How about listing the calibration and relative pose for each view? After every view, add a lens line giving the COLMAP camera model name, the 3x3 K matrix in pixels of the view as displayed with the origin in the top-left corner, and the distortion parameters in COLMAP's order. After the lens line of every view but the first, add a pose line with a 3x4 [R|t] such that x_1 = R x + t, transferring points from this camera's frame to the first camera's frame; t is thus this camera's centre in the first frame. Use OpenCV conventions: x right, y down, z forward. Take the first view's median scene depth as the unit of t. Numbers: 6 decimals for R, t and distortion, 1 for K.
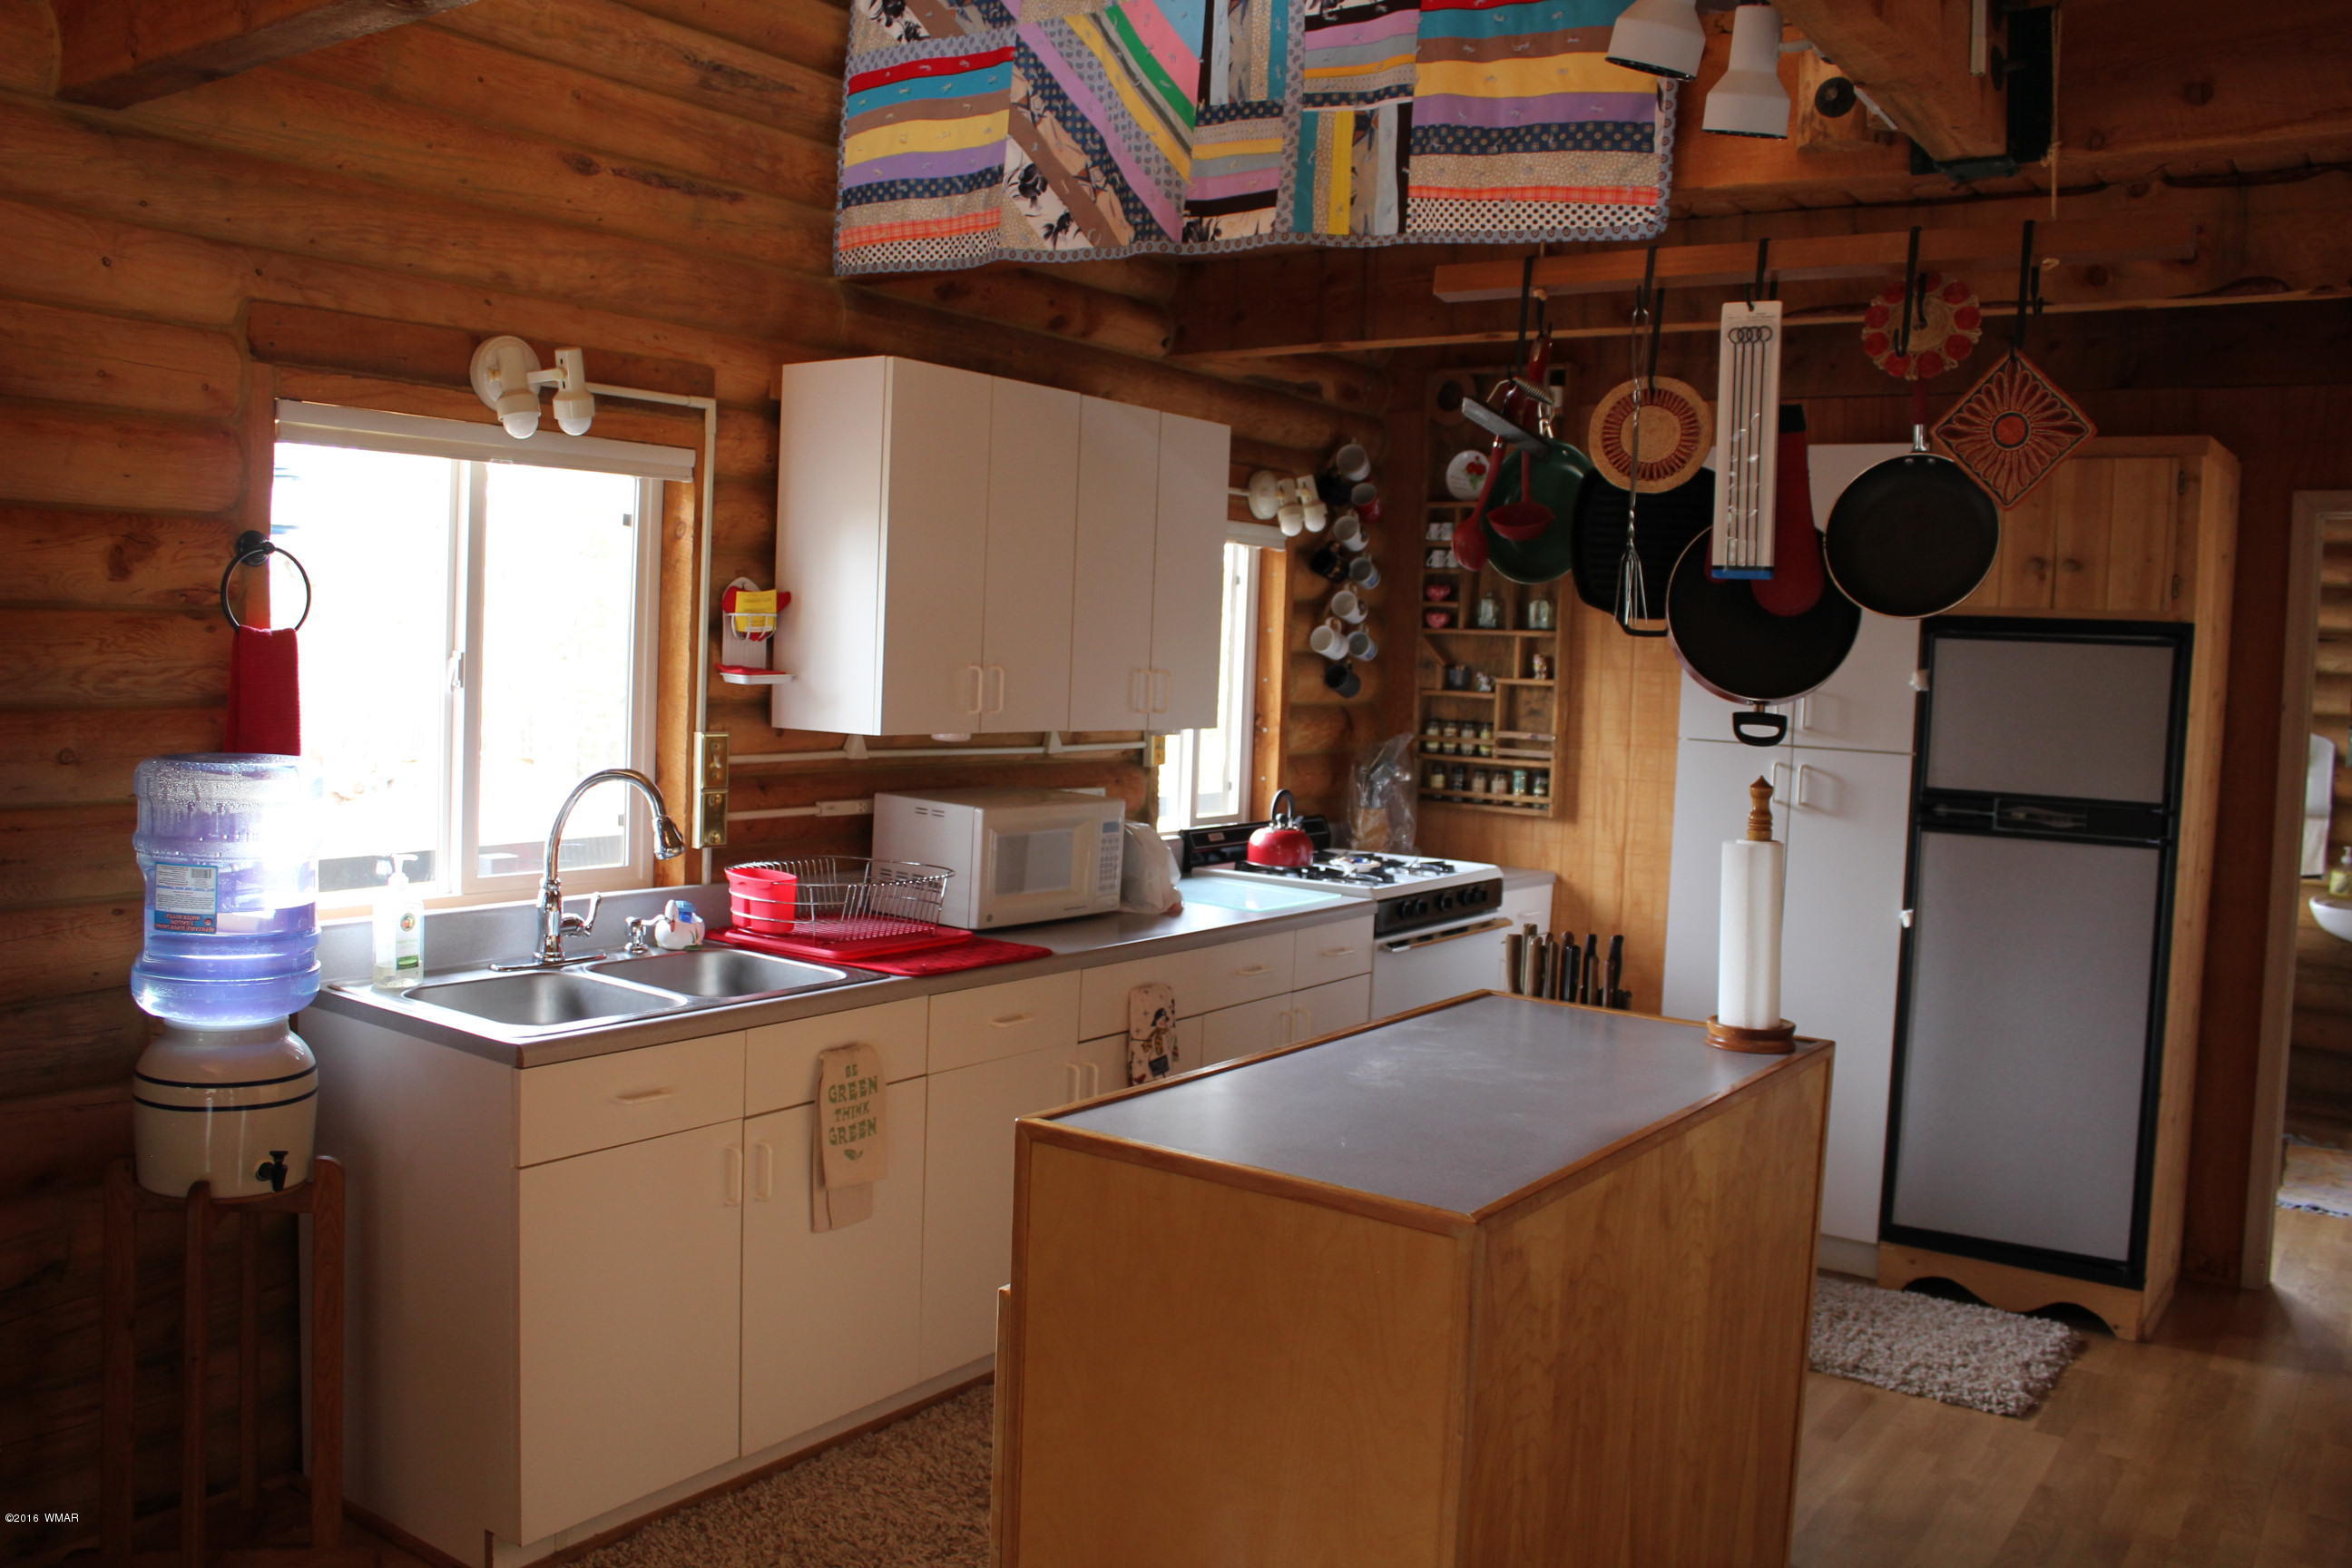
lens RADIAL K [[1968.7, 0, 1175.5], [0, 1968.7, 776.5], [0, 0, 1]] dist [-0.150355, 0.125754]
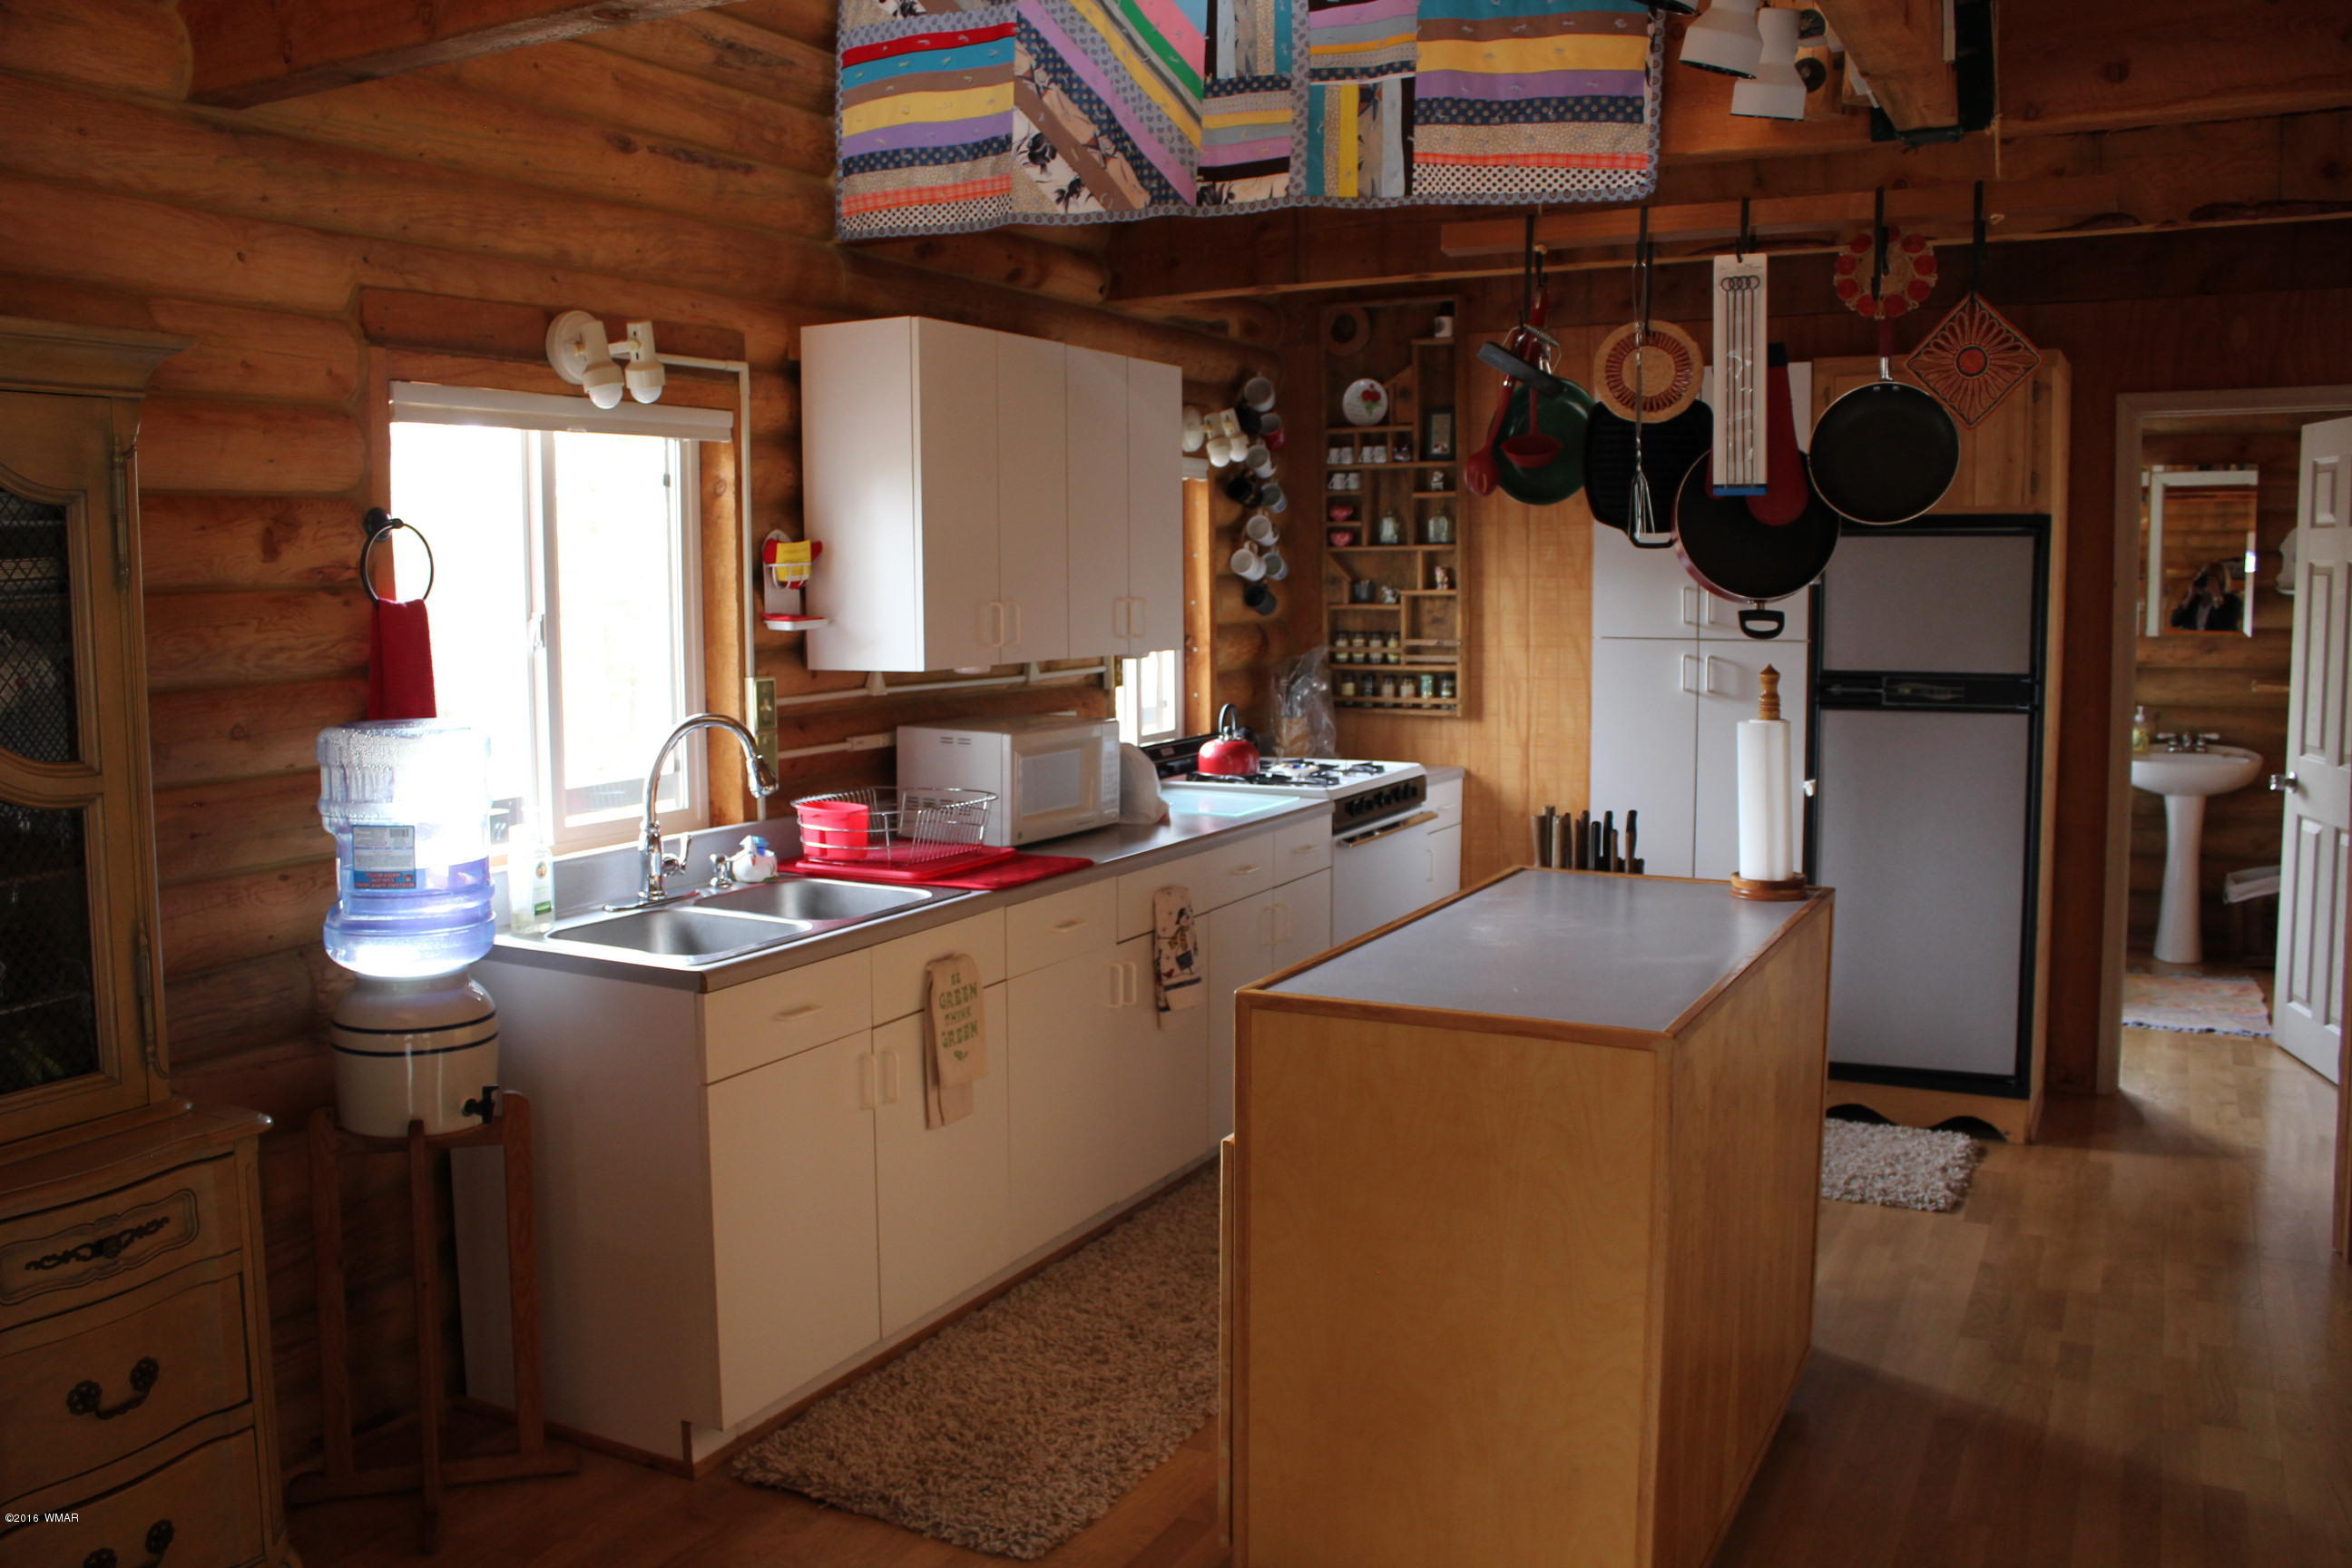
lens RADIAL K [[1968.7, 0, 1172.8], [0, 1968.7, 781.4], [0, 0, 1]] dist [-0.150355, 0.125754]
pose [[0.990577, -0.060295, 0.122974, -0.149654], [0.055093, 0.997454, 0.045275, -0.002007], [-0.125391, -0.038073, 0.991377, -0.084287]]
